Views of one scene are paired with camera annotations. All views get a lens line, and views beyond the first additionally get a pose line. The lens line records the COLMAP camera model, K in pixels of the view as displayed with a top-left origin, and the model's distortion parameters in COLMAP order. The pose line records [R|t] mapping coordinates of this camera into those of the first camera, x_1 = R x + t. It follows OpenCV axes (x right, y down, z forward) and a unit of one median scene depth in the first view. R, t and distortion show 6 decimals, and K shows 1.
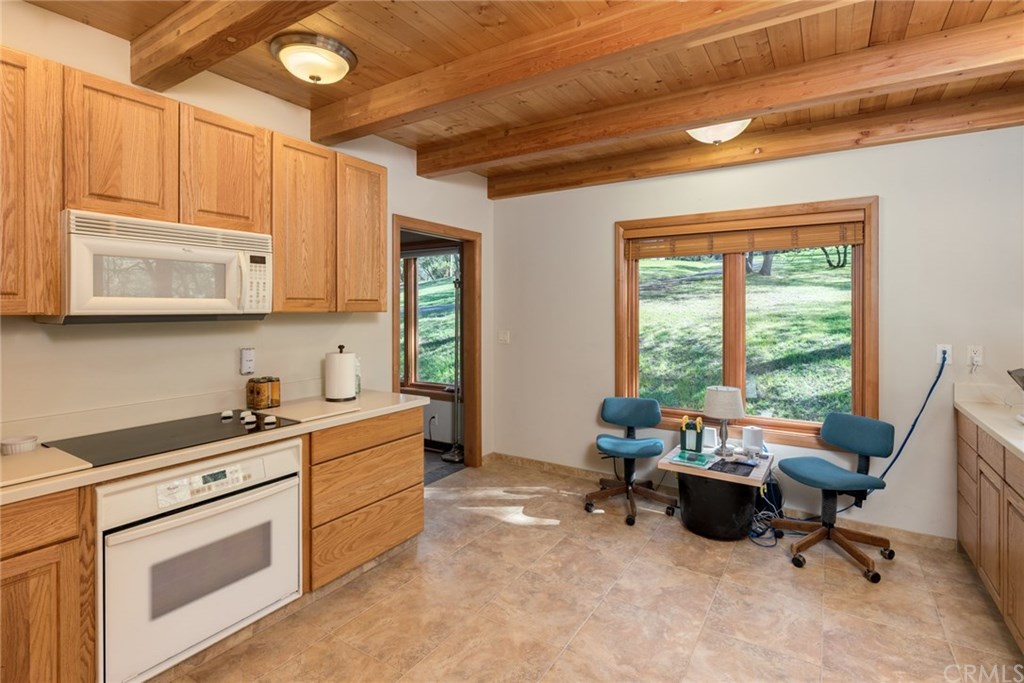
lens RADIAL K [[509.8, 0, 507.0], [0, 509.8, 309.4], [0, 0, 1]] dist [0.003776, 0.000747]
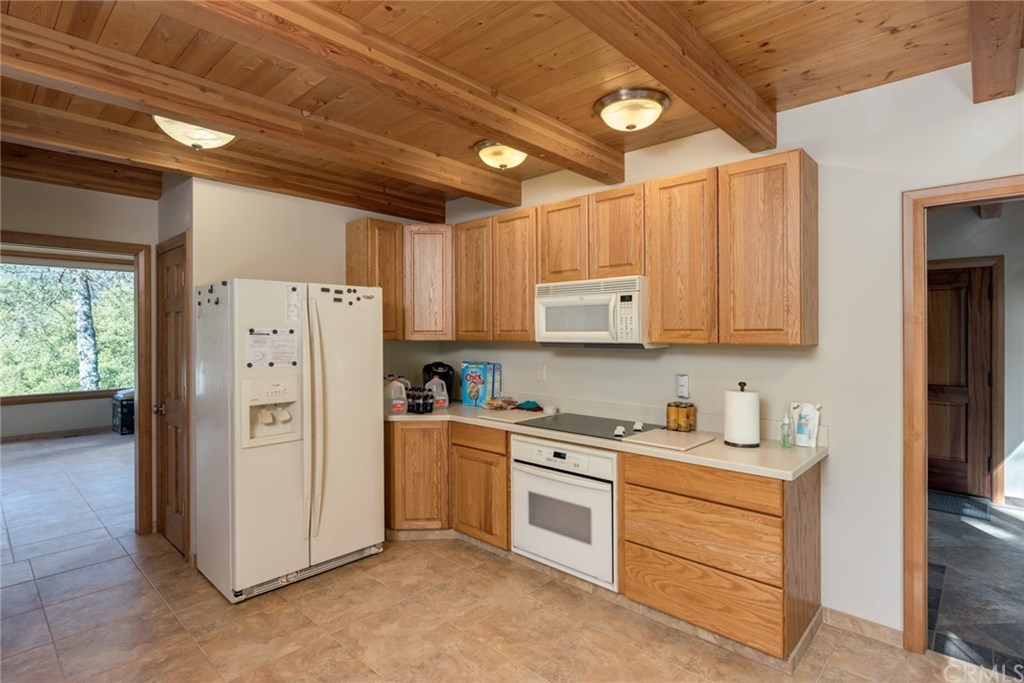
lens RADIAL K [[509.8, 0, 517.4], [0, 509.8, 334.5], [0, 0, 1]] dist [0.003776, 0.000747]
pose [[-0.172566, 0.003411, -0.984992, 0.758617], [-0.000309, 0.999994, 0.003517, -0.017146], [0.984998, 0.000911, -0.172564, 0.983402]]
